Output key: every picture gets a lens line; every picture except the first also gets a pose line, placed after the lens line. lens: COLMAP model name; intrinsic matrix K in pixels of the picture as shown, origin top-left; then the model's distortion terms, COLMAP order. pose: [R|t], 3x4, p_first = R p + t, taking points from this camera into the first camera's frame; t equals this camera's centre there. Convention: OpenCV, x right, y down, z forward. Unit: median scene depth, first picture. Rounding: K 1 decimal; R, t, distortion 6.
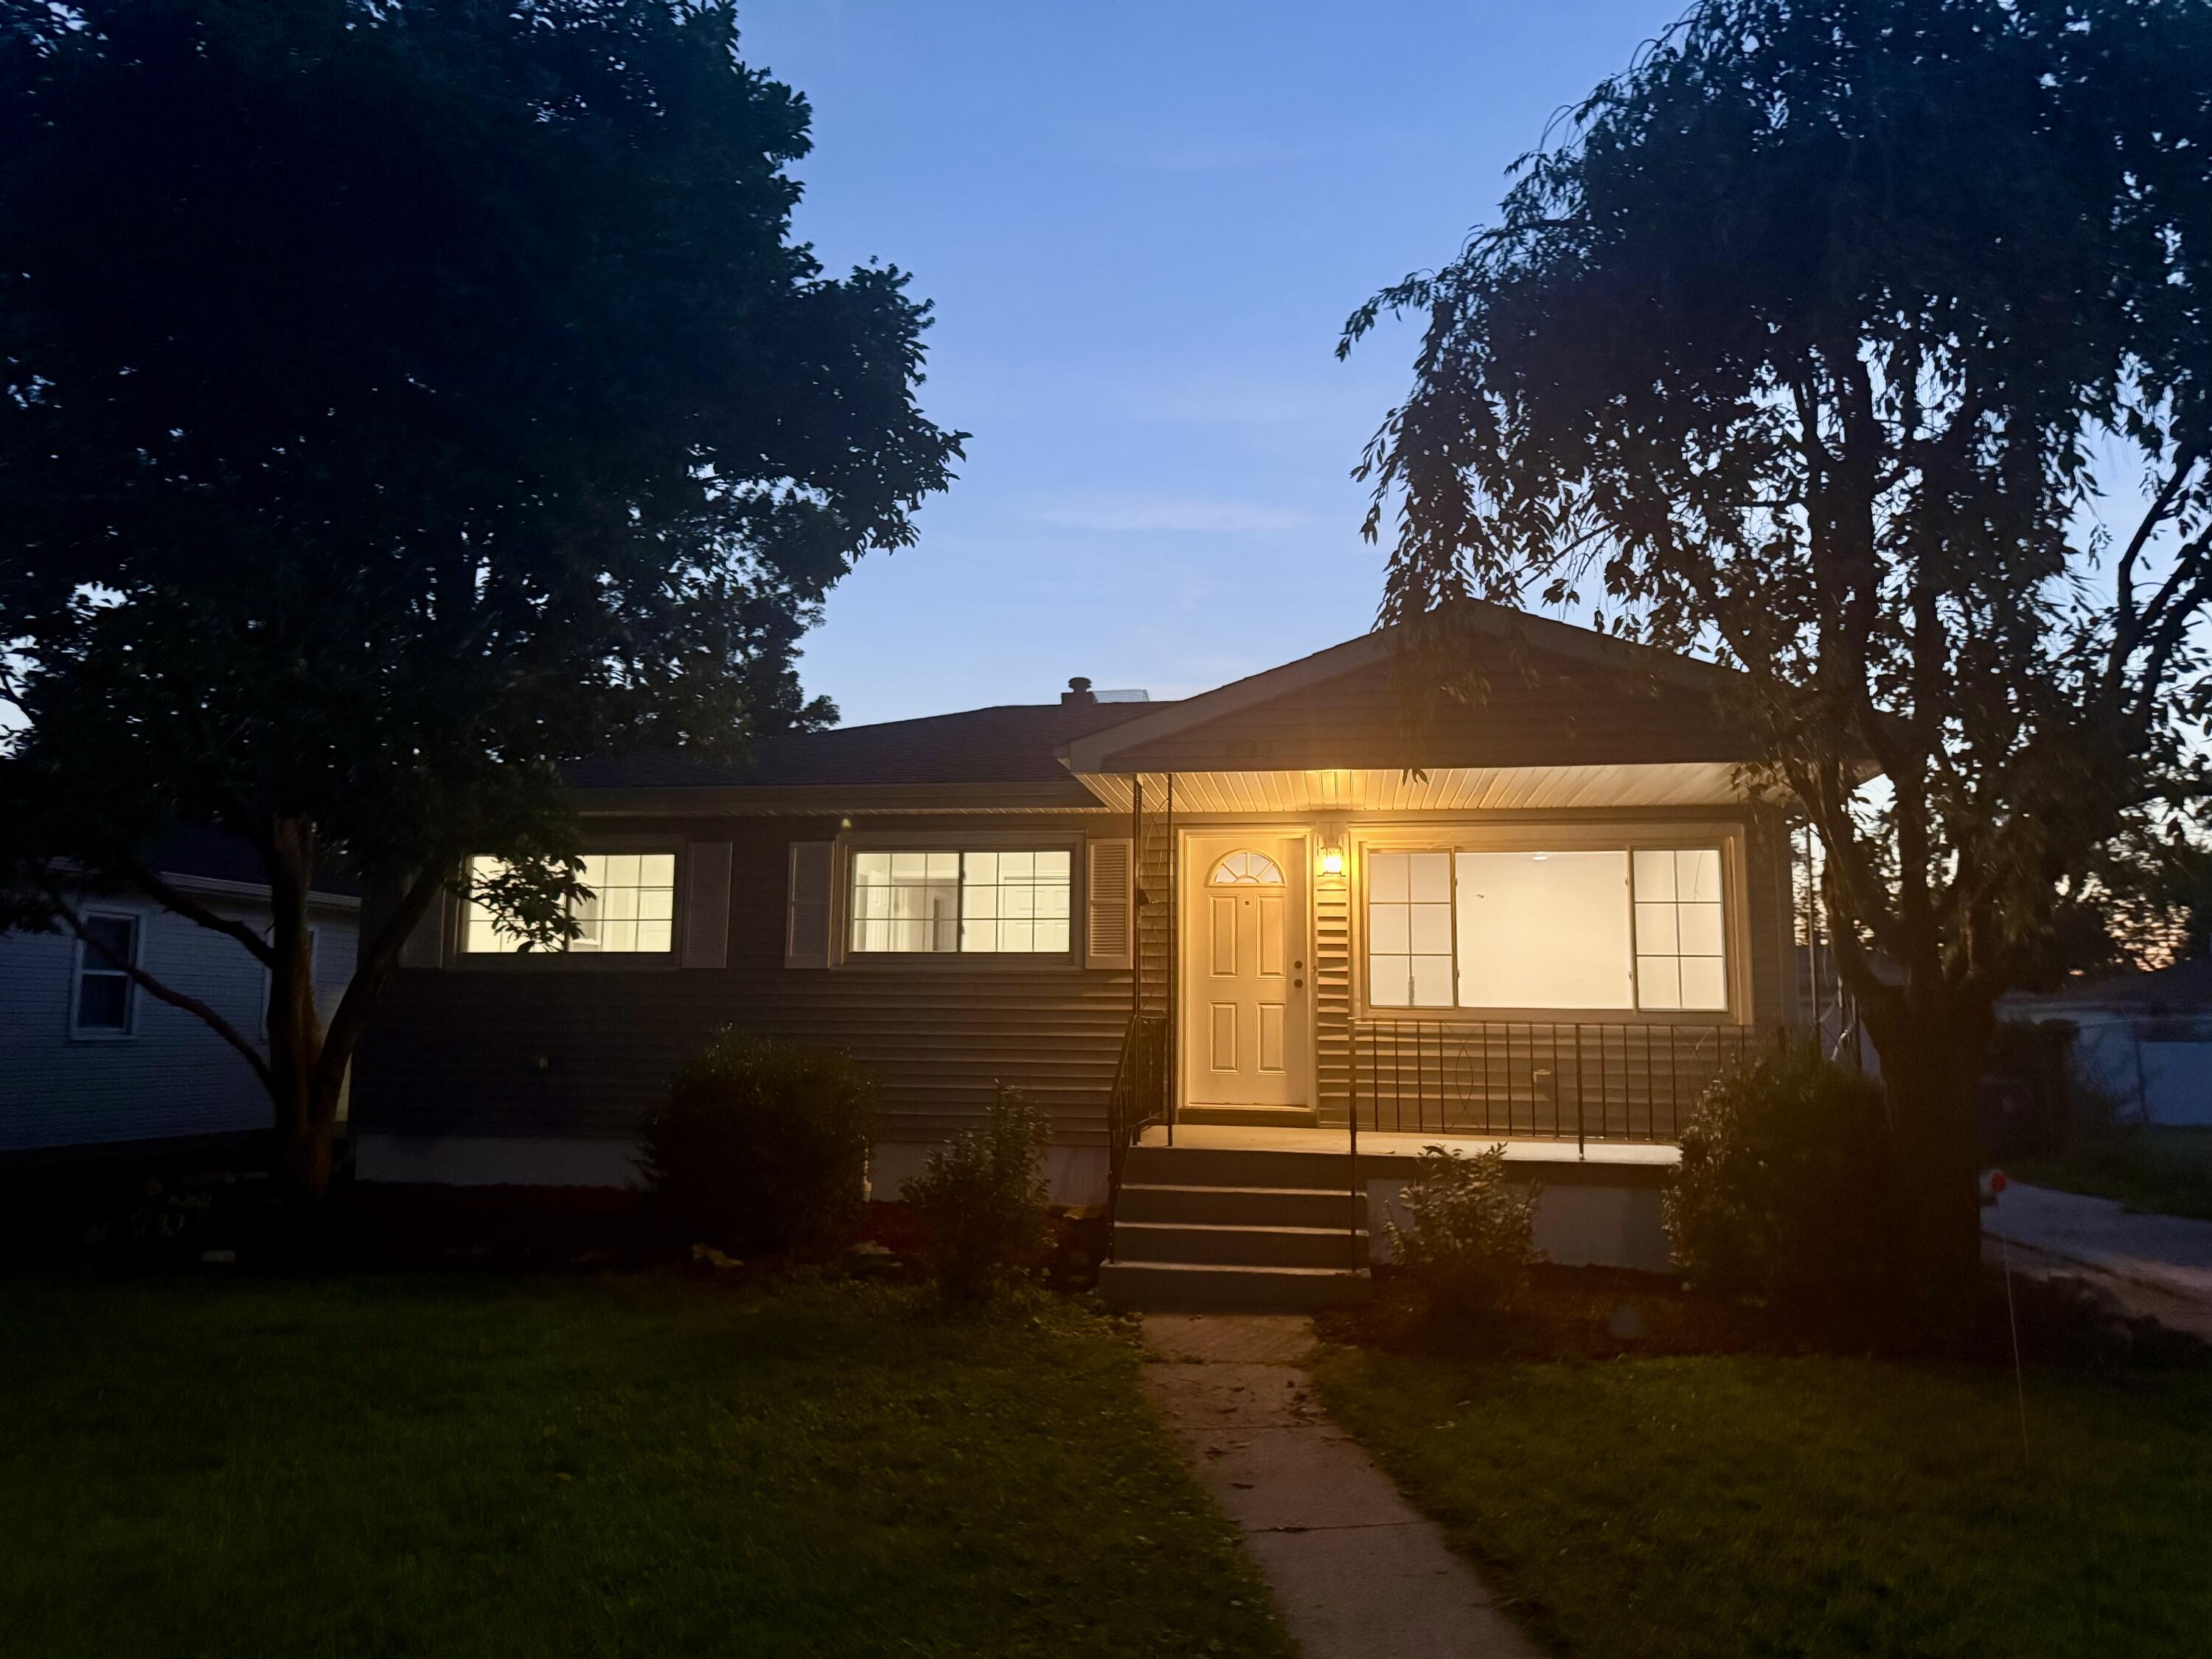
lens RADIAL K [[1528.6, 0, 1104.0], [0, 1528.6, 808.6], [0, 0, 1]] dist [-0.003233, -0.007002]
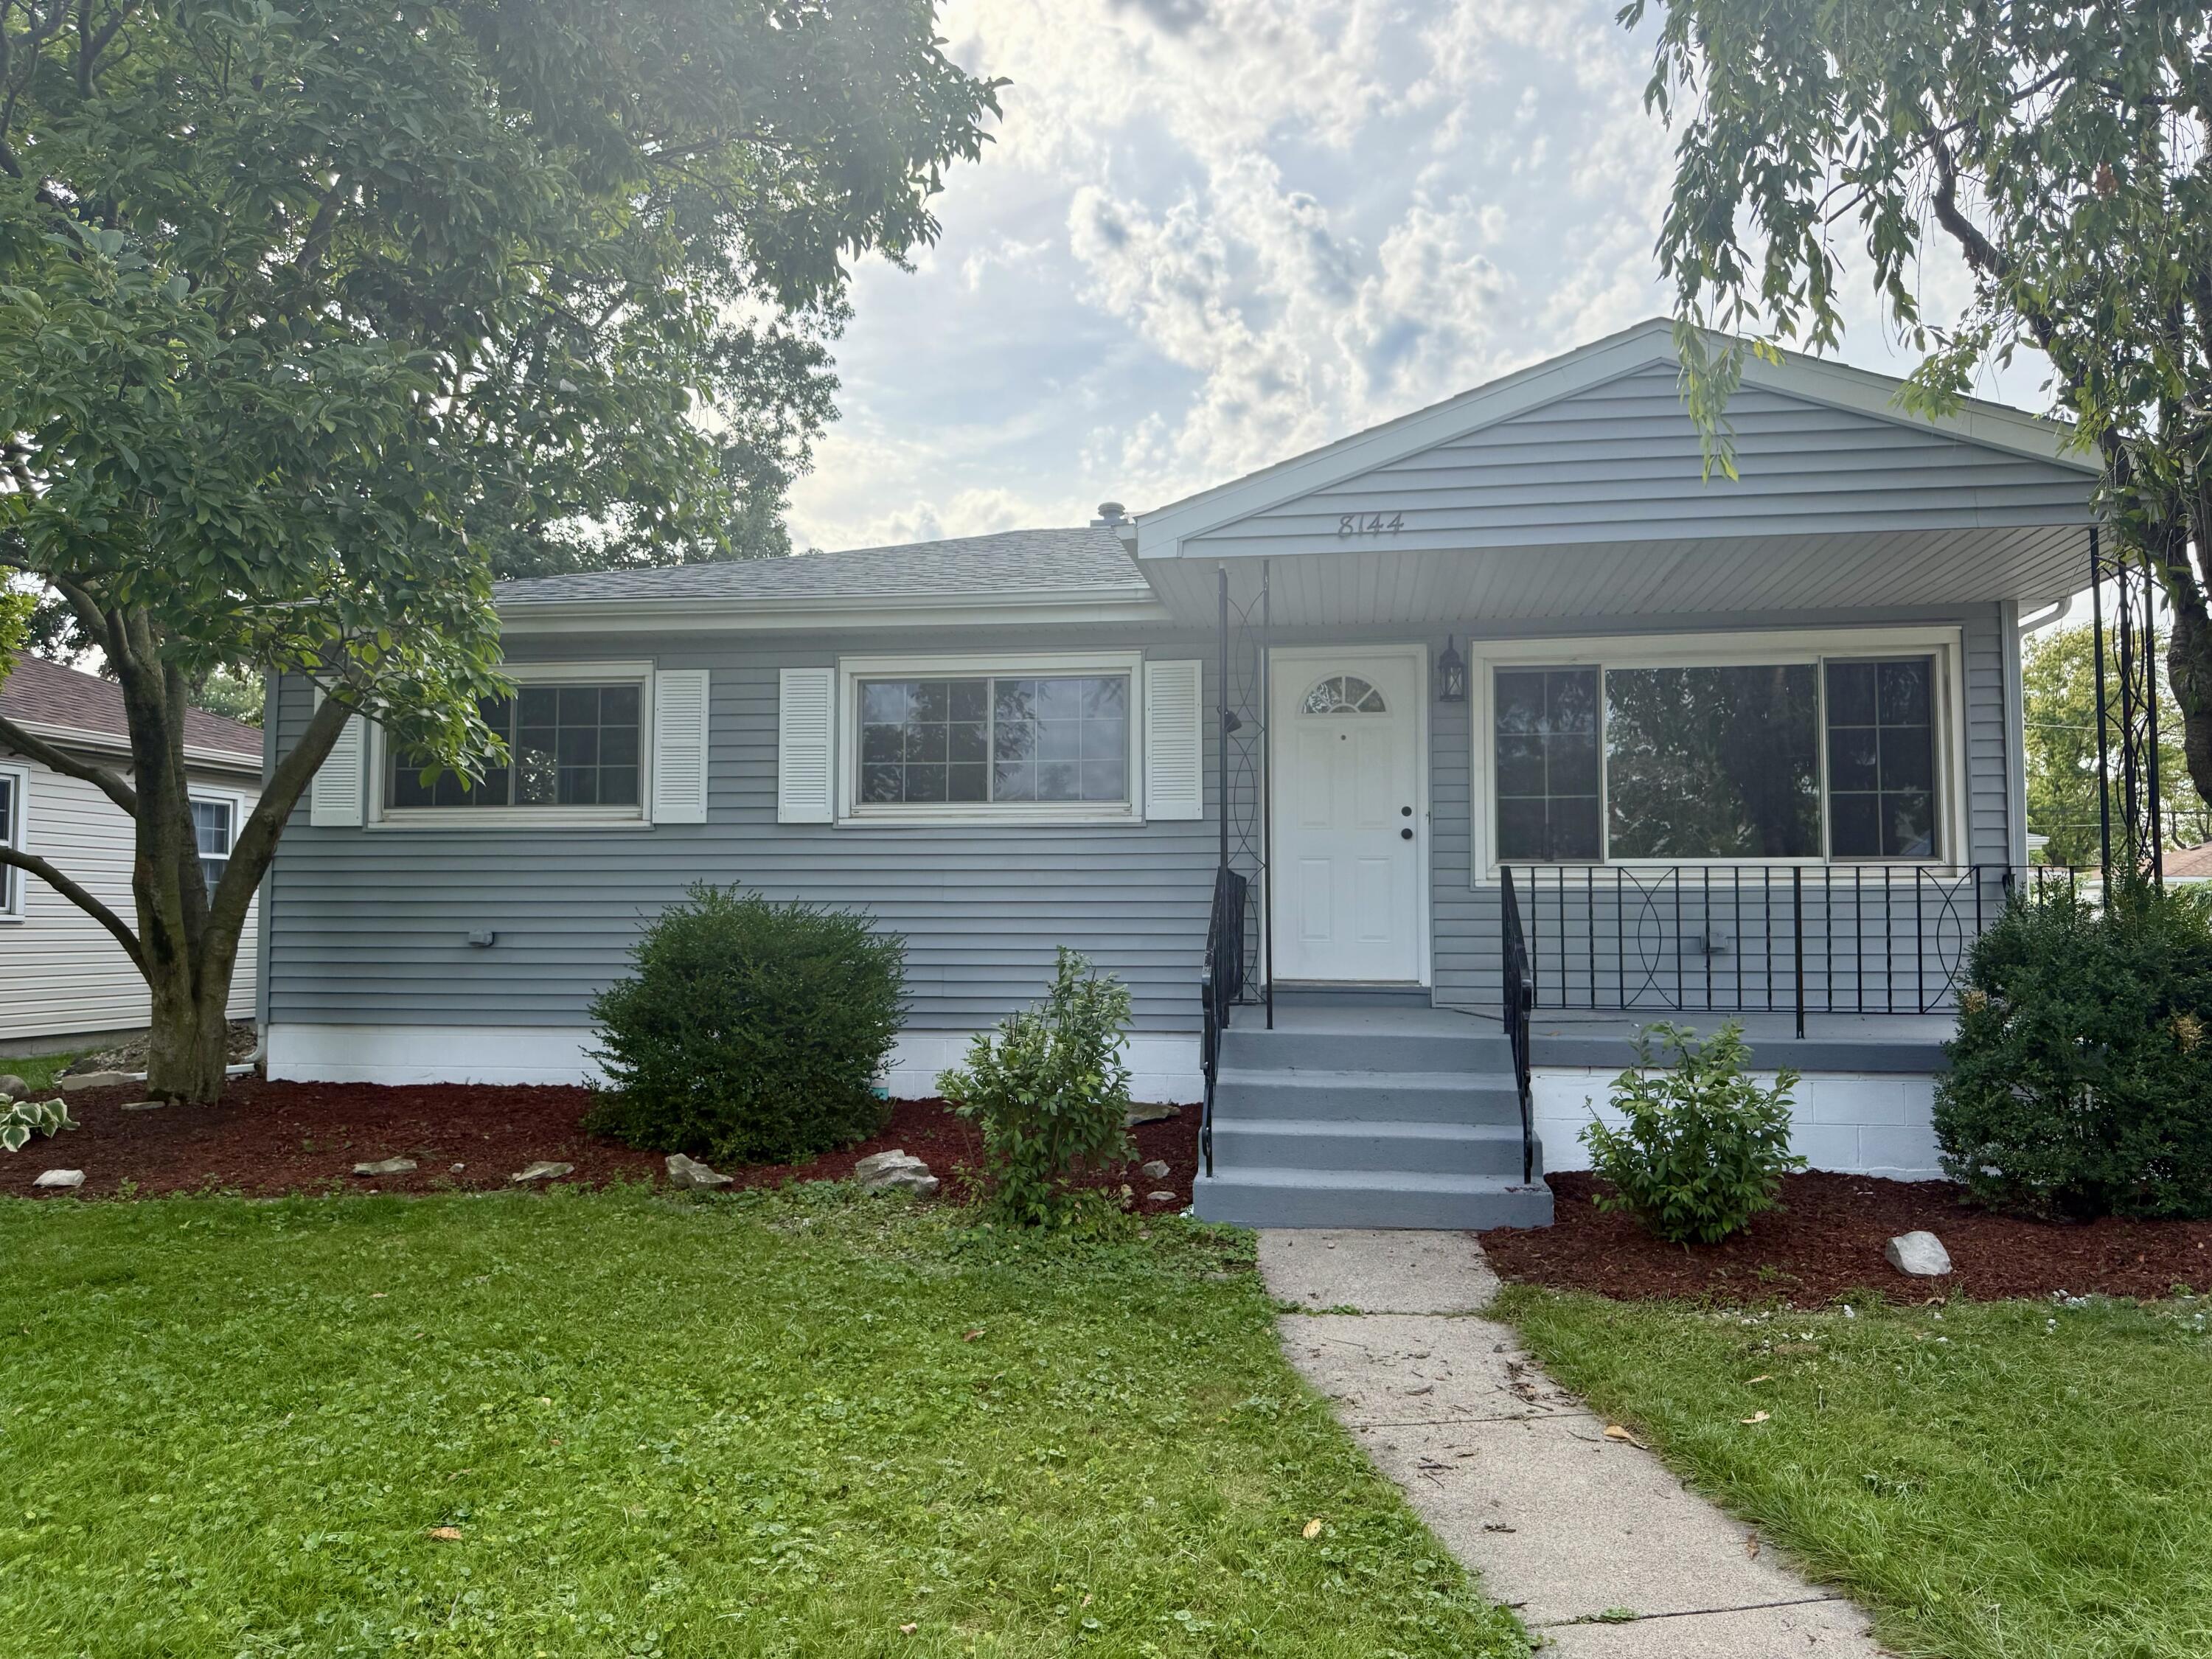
lens RADIAL K [[1528.6, 0, 1114.9], [0, 1528.6, 846.2], [0, 0, 1]] dist [-0.003233, -0.007002]
pose [[0.999920, -0.006804, 0.010666, -0.047029], [0.005801, 0.995804, 0.091327, 0.056362], [-0.011243, -0.091258, 0.995764, 0.230820]]
